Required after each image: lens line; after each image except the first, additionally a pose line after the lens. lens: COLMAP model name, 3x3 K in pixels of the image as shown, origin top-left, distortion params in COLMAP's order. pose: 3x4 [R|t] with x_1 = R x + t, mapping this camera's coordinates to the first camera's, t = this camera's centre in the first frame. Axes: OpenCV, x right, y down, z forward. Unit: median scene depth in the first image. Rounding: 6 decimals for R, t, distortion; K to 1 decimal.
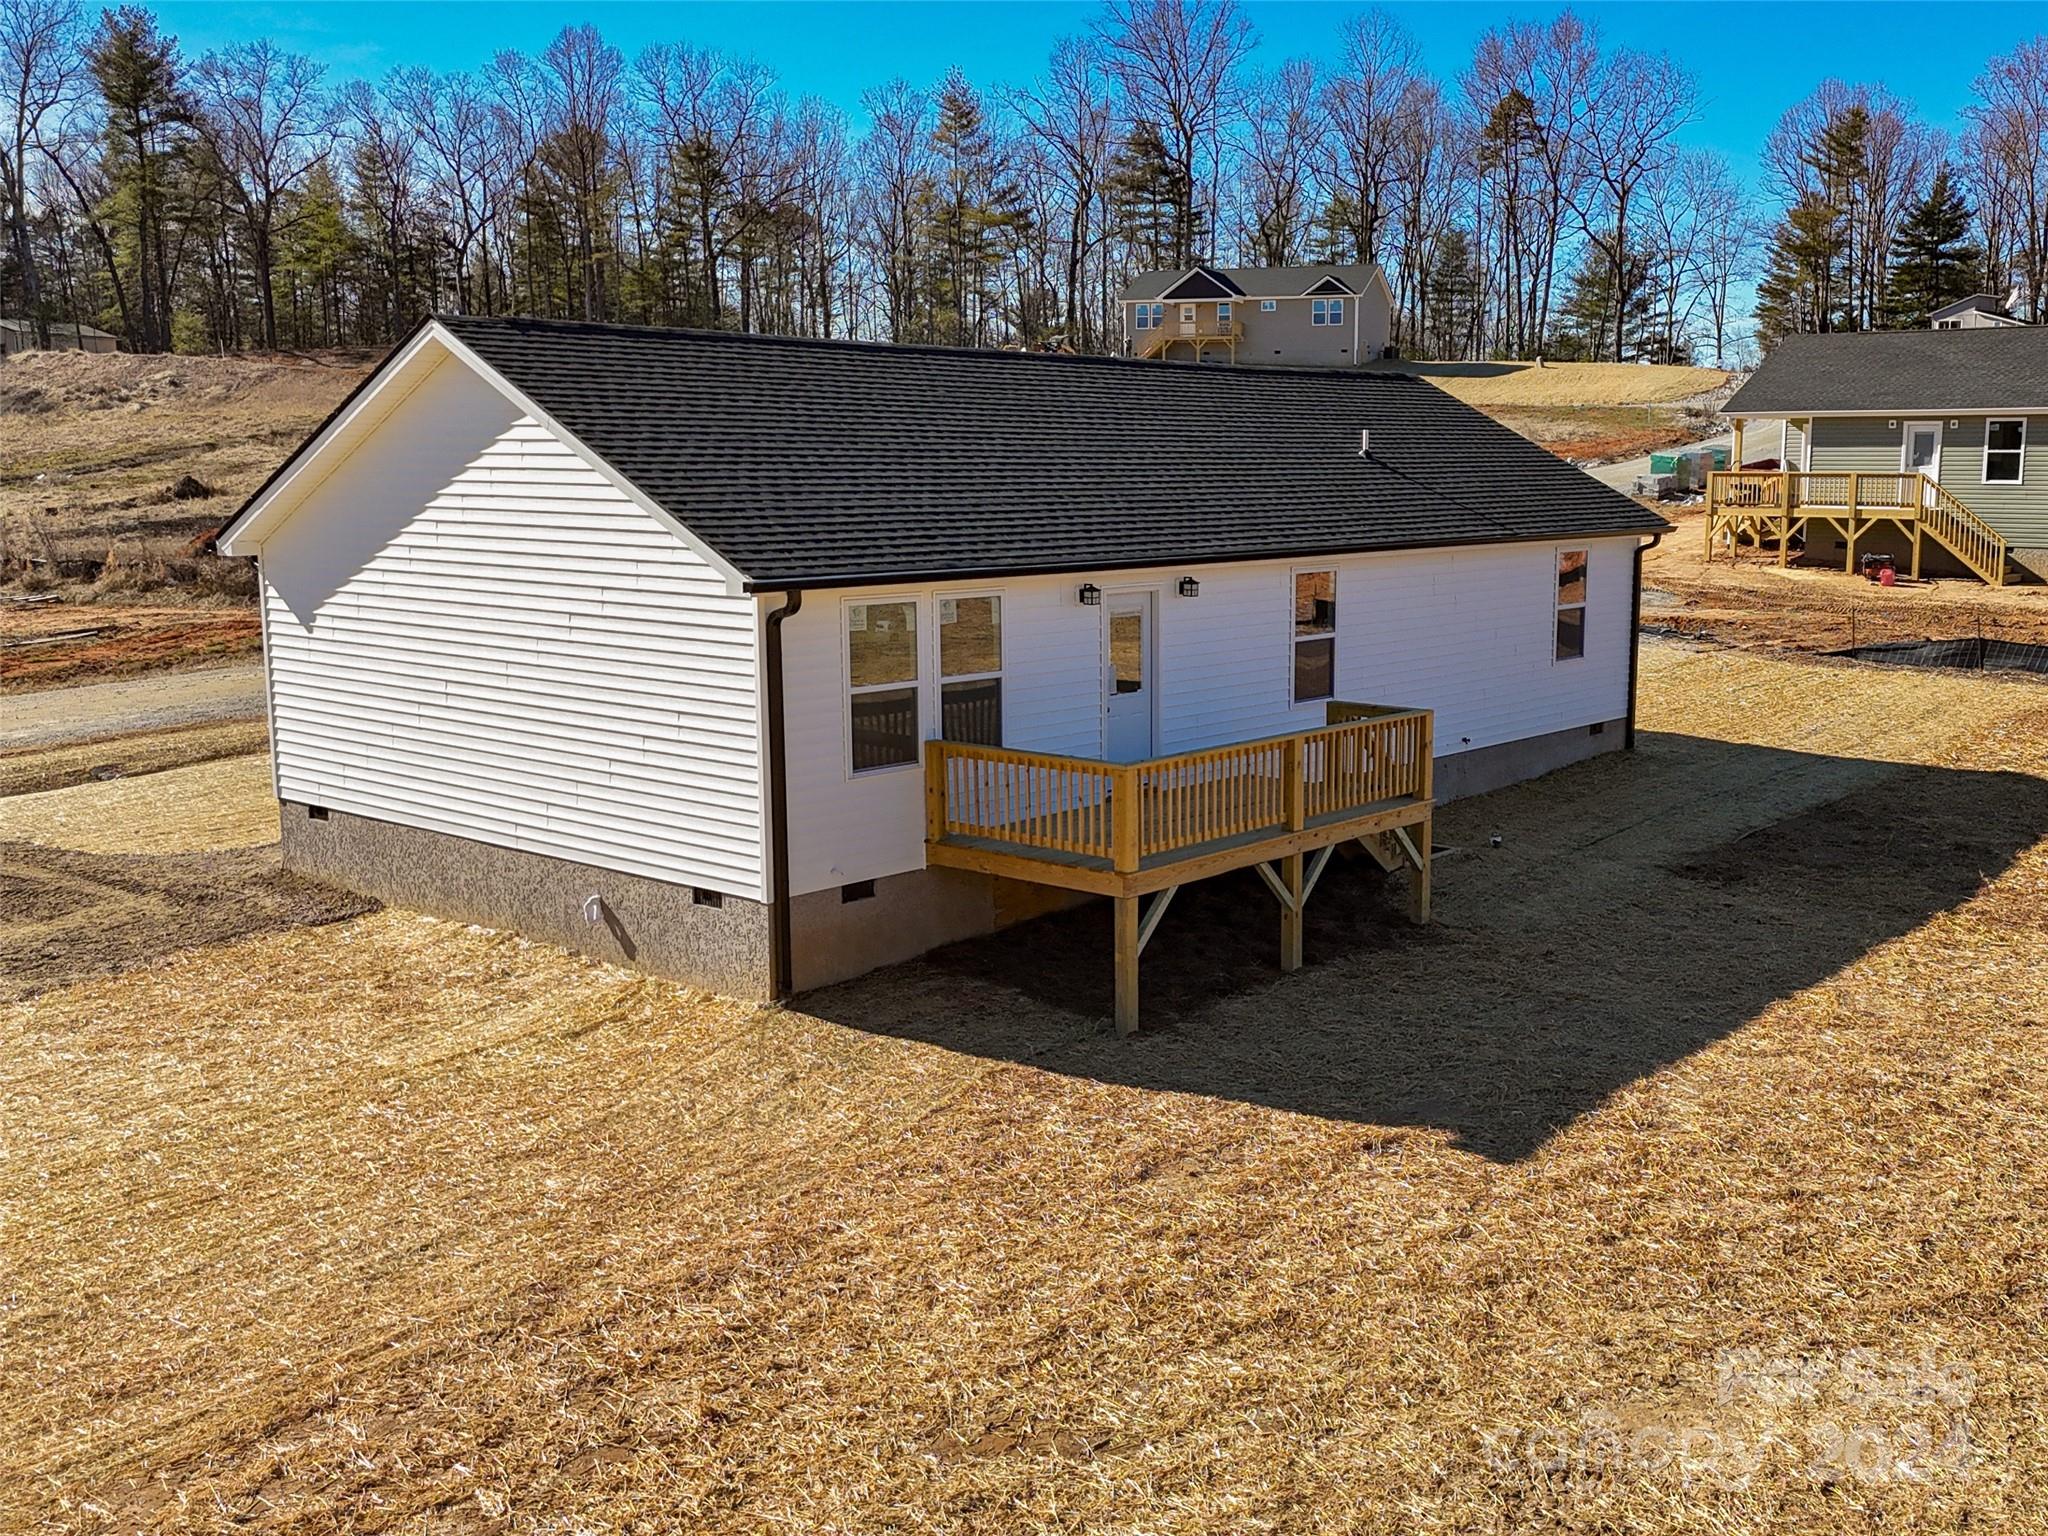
lens RADIAL K [[1908.8, 0, 1204.0], [0, 1908.8, 740.2], [0, 0, 1]] dist [0.096218, -0.107099]
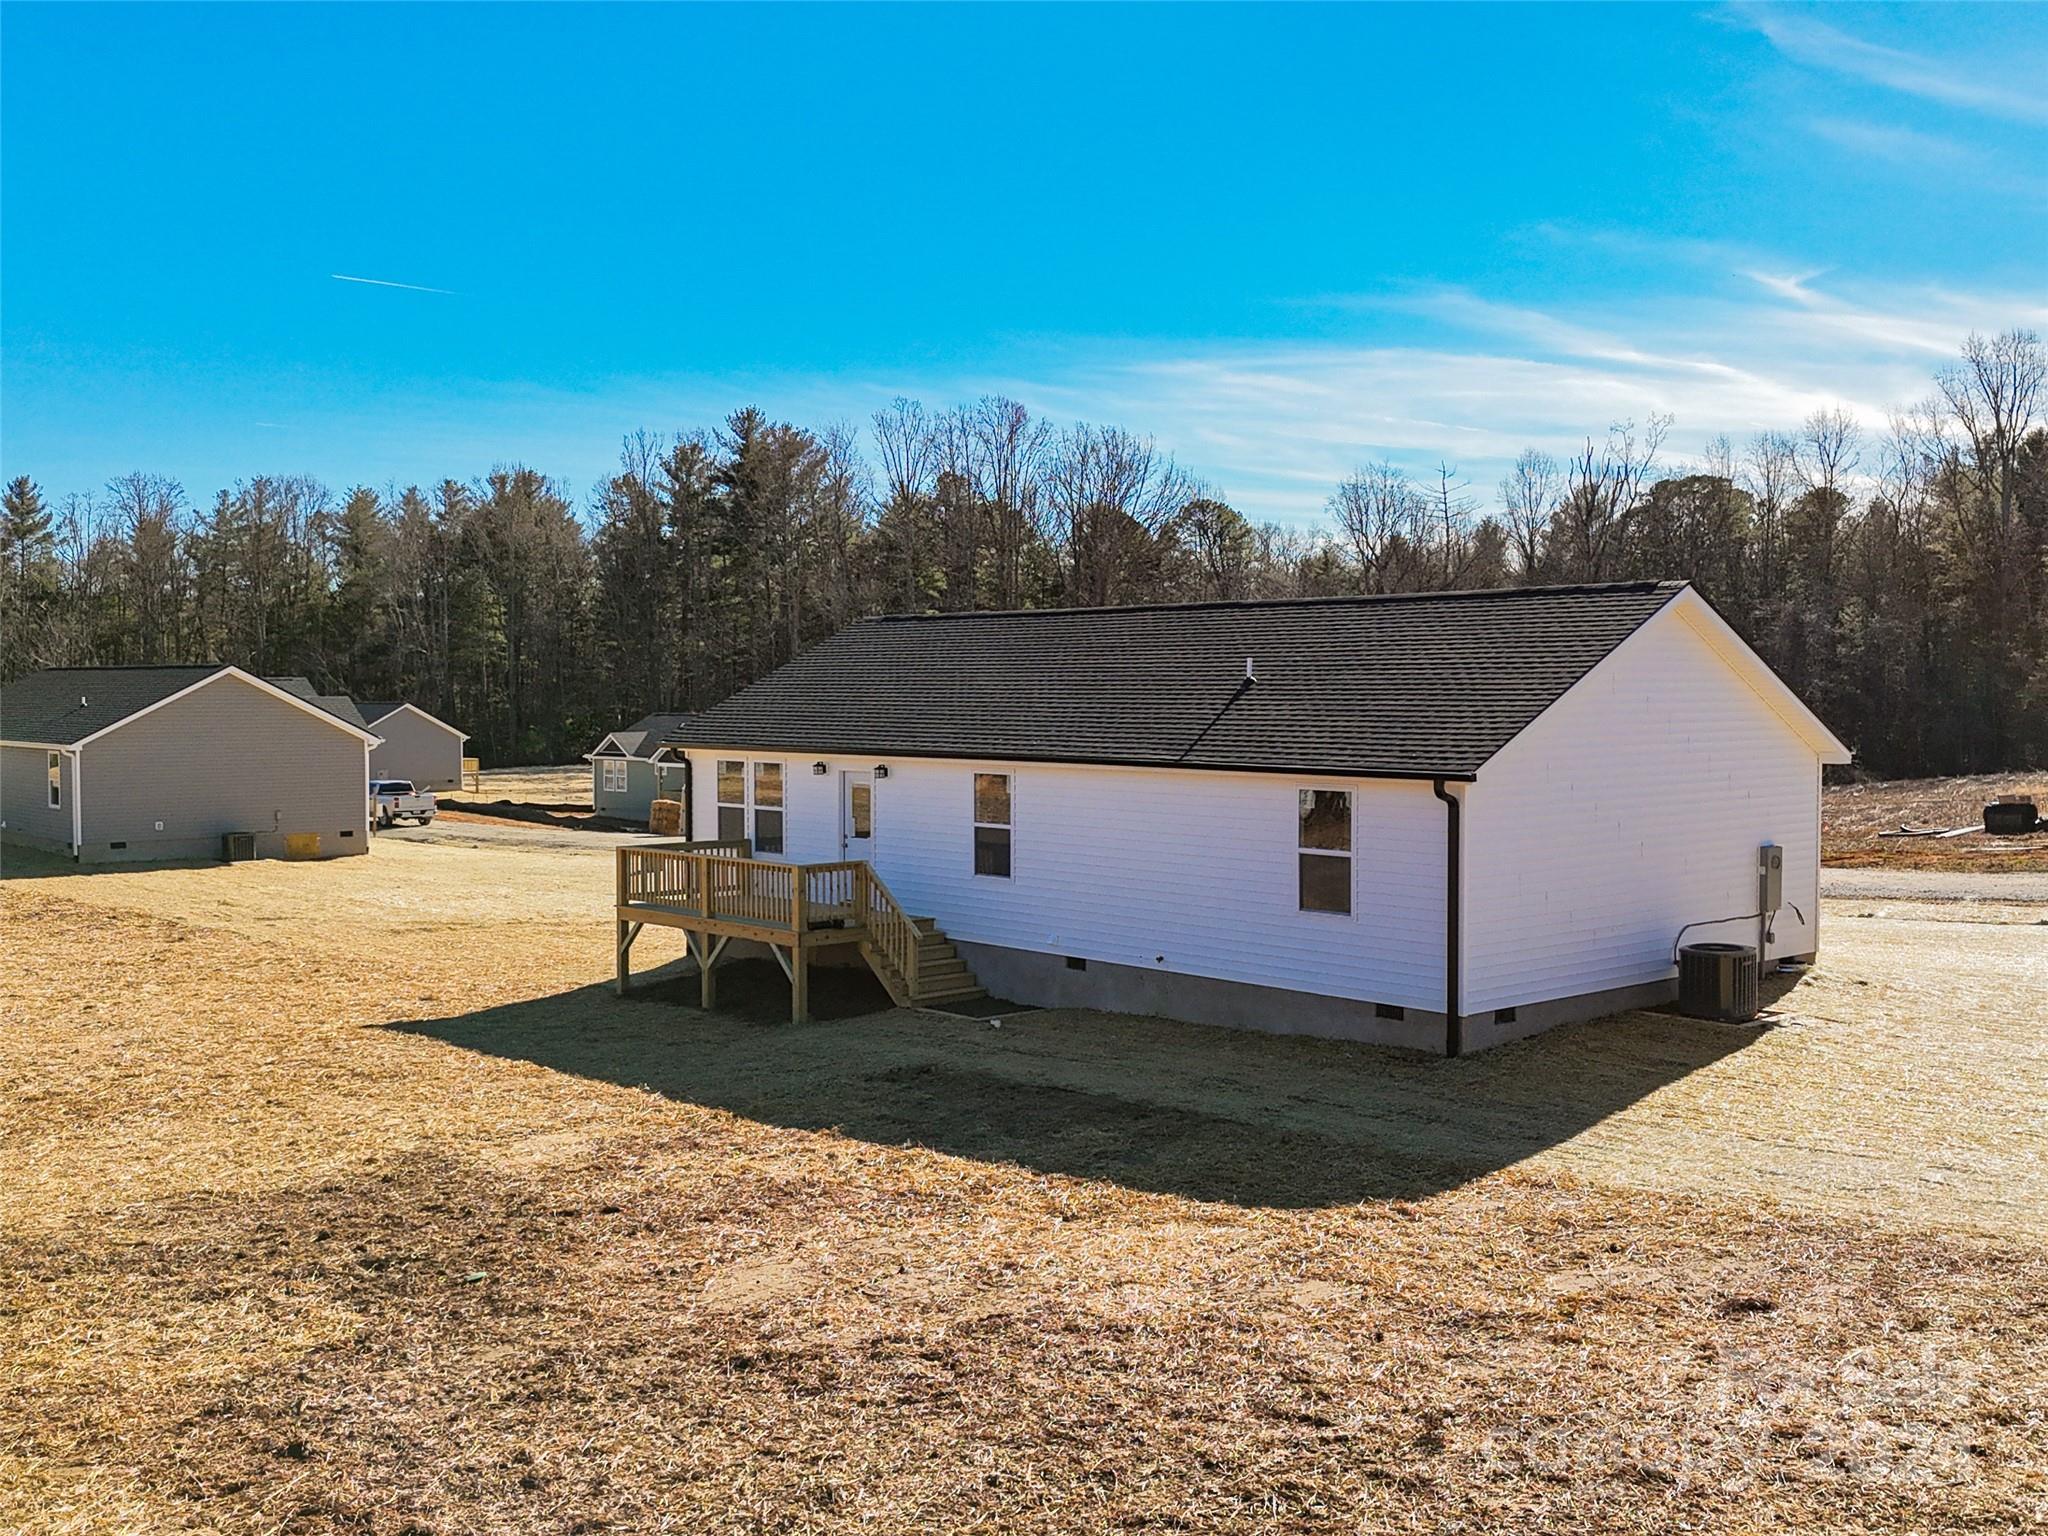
lens RADIAL K [[1904.0, 0, 1062.7], [0, 1904.0, 771.2], [0, 0, 1]] dist [0.117529, -0.187362]
pose [[-0.090341, 0.039774, -0.995116, 0.572192], [-0.154372, 0.986566, 0.053447, -0.072358], [0.983874, 0.158447, -0.082987, 0.506839]]
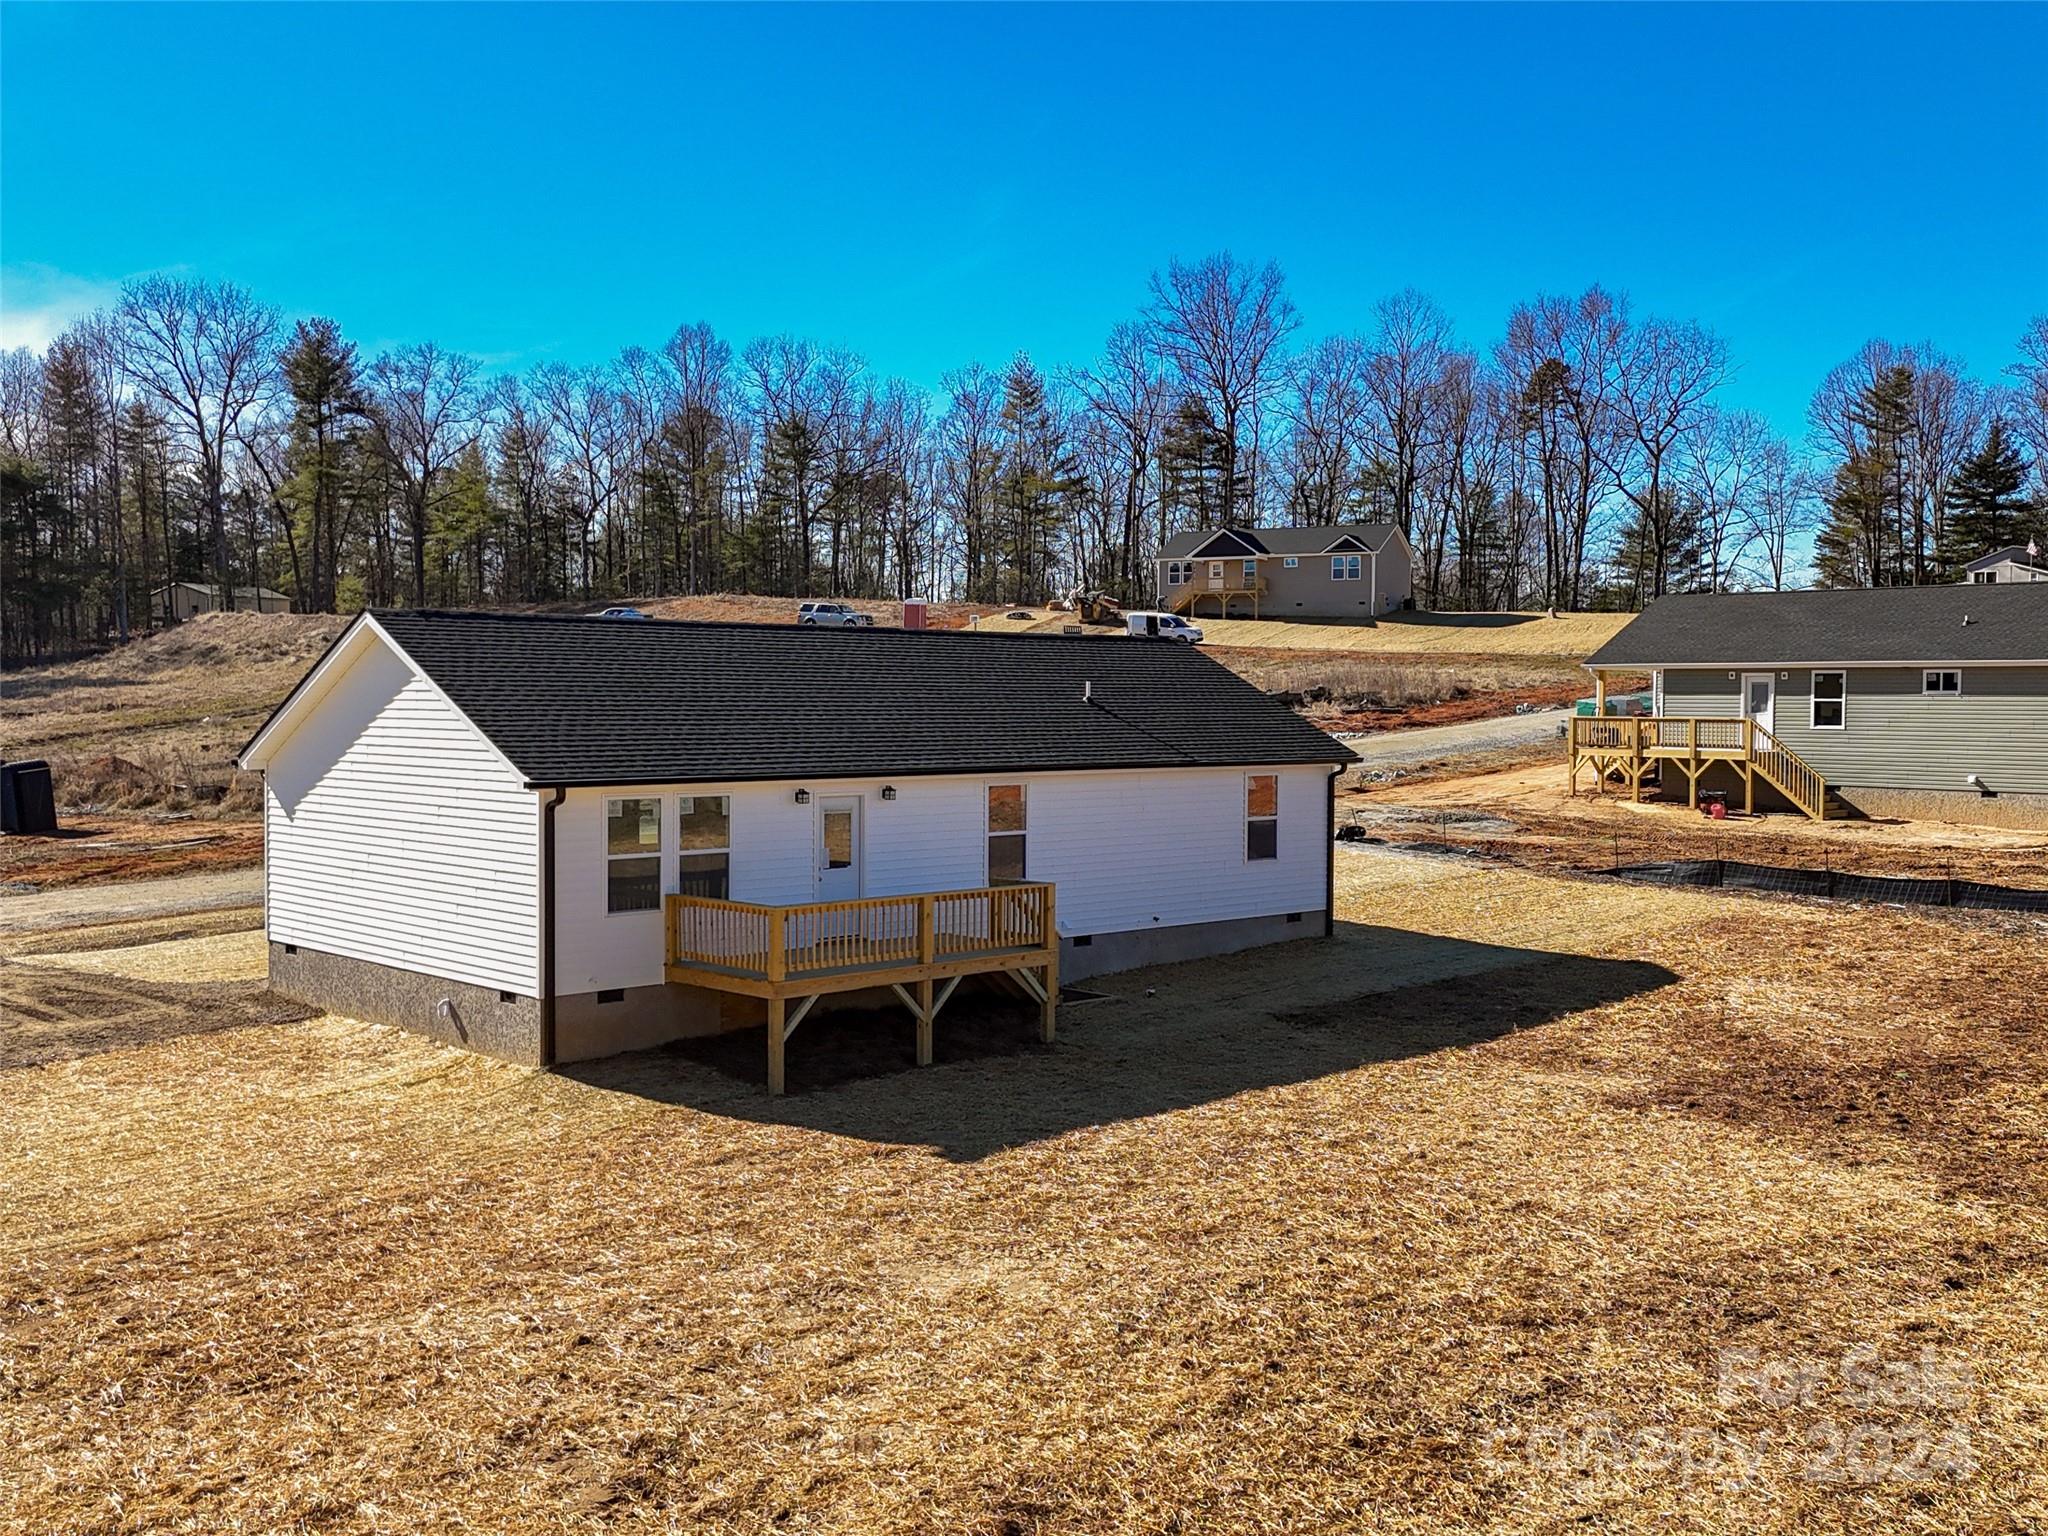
lens RADIAL K [[1904.0, 0, 1062.7], [0, 1904.0, 771.2], [0, 0, 1]] dist [0.117529, -0.187362]
pose [[0.991489, 0.006955, -0.130003, 0.119991], [-0.021225, 0.993847, -0.108712, 0.020766], [0.128447, 0.110546, 0.985536, -0.141248]]
